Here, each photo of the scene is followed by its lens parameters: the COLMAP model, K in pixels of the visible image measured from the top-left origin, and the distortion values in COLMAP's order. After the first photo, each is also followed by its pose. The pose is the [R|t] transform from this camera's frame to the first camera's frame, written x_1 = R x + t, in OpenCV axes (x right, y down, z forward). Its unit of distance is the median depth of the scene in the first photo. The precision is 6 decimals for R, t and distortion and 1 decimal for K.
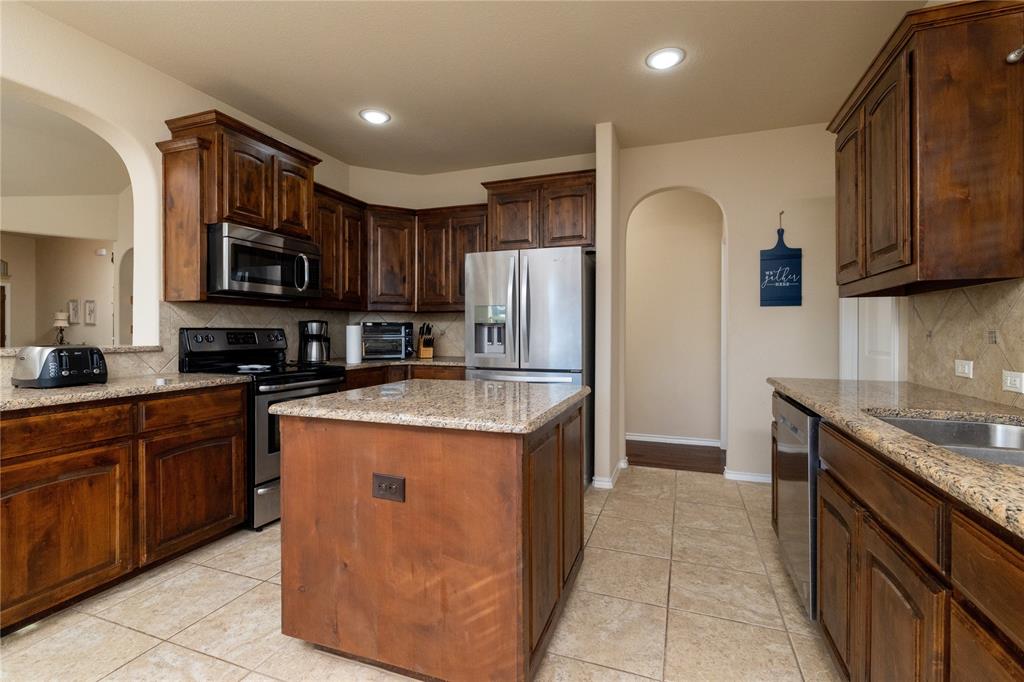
lens RADIAL K [[465.3, 0, 522.6], [0, 465.3, 328.6], [0, 0, 1]] dist [-0.003786, 0.000731]
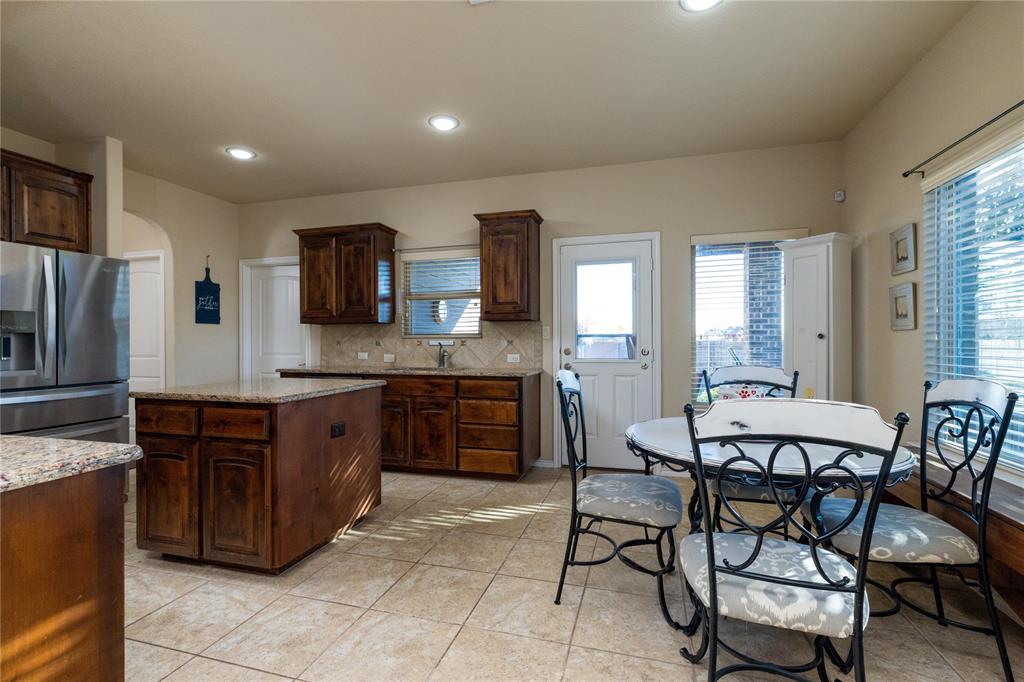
lens RADIAL K [[465.3, 0, 514.1], [0, 465.3, 339.5], [0, 0, 1]] dist [-0.003786, 0.000731]
pose [[-0.077610, 0.001438, 0.996983, -1.454024], [-0.001273, 0.999998, -0.001542, -0.000601], [-0.996983, -0.001388, -0.077608, 0.323897]]
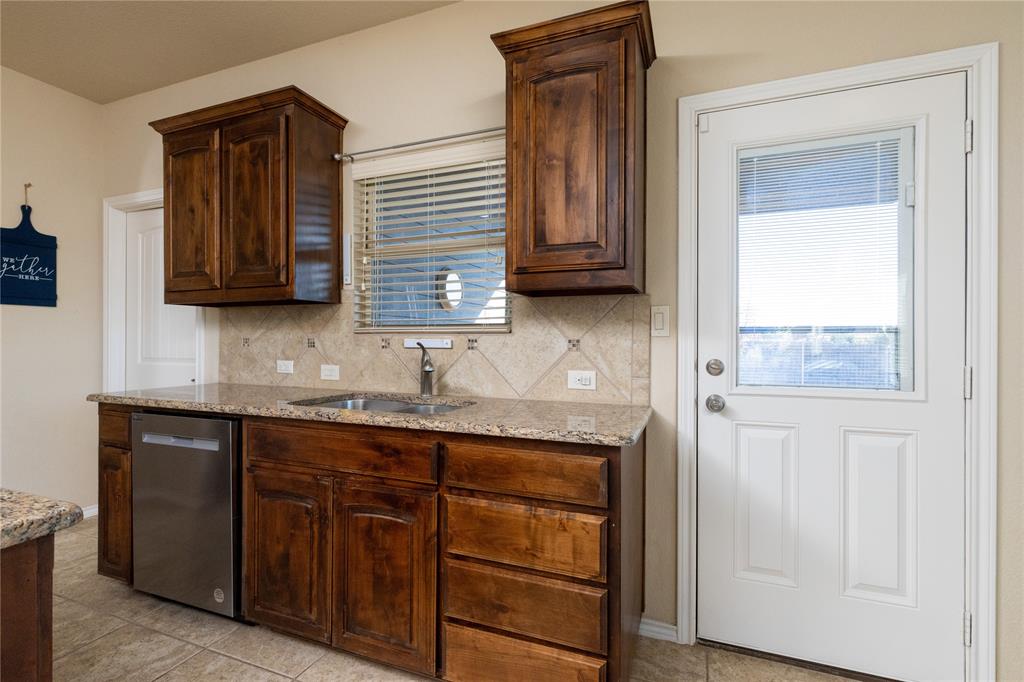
lens RADIAL K [[465.3, 0, 508.0], [0, 465.3, 339.1], [0, 0, 1]] dist [-0.003786, 0.000731]
pose [[0.028647, -0.000251, 0.999590, -0.314017], [-0.008452, 0.999964, 0.000493, 0.000959], [-0.999554, -0.008463, 0.028644, 0.285460]]
